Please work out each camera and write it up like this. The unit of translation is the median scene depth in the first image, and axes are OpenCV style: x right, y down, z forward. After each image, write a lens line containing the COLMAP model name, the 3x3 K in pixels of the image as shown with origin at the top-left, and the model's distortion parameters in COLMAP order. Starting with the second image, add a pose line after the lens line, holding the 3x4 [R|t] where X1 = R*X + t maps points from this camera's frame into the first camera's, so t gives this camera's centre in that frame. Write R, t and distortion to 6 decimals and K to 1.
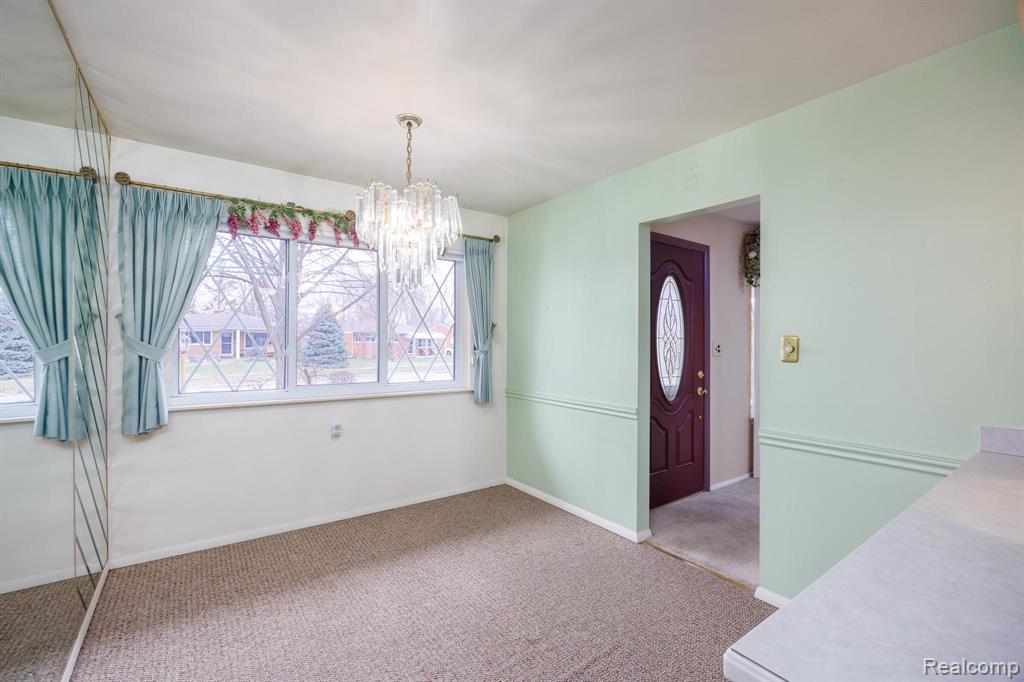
lens RADIAL K [[442.6, 0, 512.0], [0, 442.6, 341.0], [0, 0, 1]] dist [-0.021389, -0.000281]
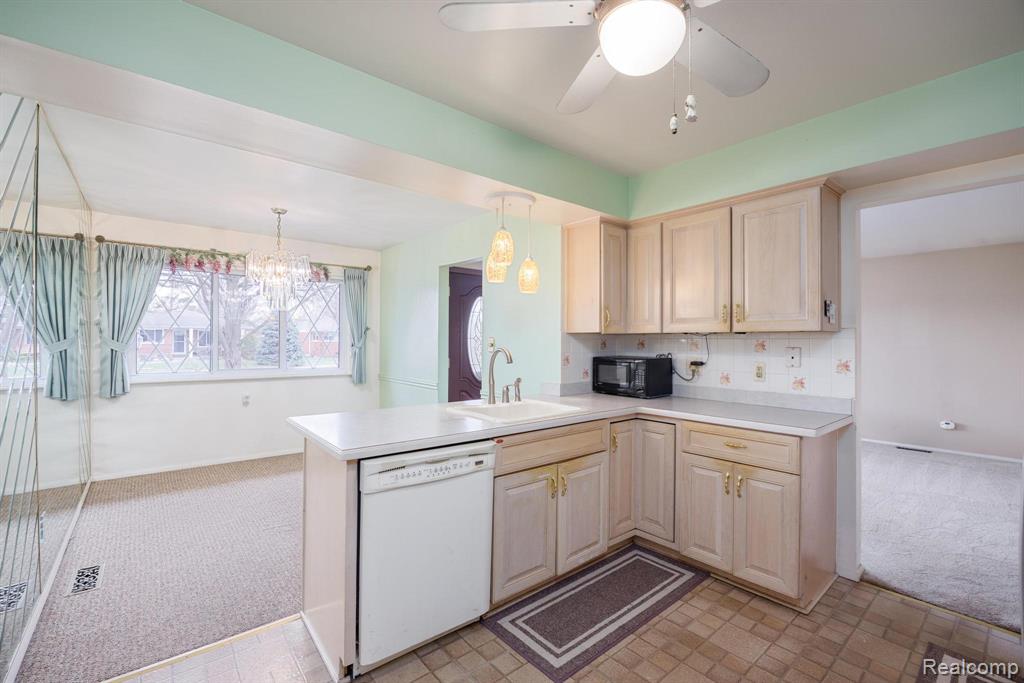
lens RADIAL K [[442.6, 0, 512.0], [0, 442.6, 341.5], [0, 0, 1]] dist [-0.021389, -0.000281]
pose [[0.997389, 0.001176, 0.072207, 0.482737], [-0.001430, 0.999993, 0.003469, -0.000839], [-0.072202, -0.003563, 0.997384, -0.675948]]
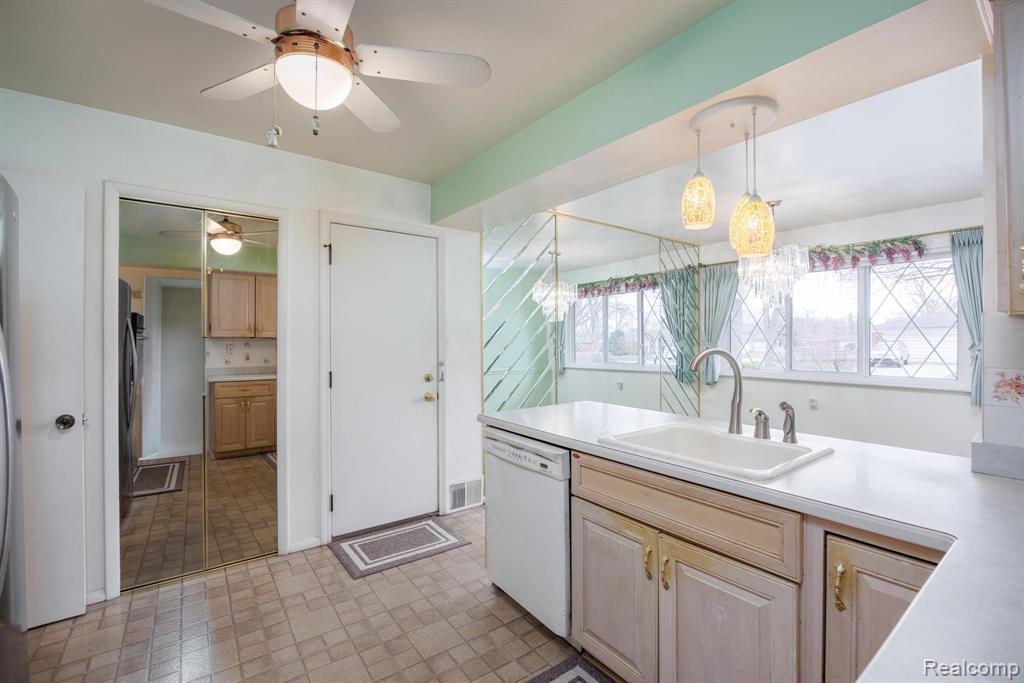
lens RADIAL K [[442.6, 0, 512.0], [0, 442.6, 341.5], [0, 0, 1]] dist [-0.021389, -0.000281]
pose [[0.014255, -0.002434, -0.999895, 1.208043], [0.002222, 0.999995, -0.002402, 0.007531], [0.999896, -0.002188, 0.014260, 0.022733]]
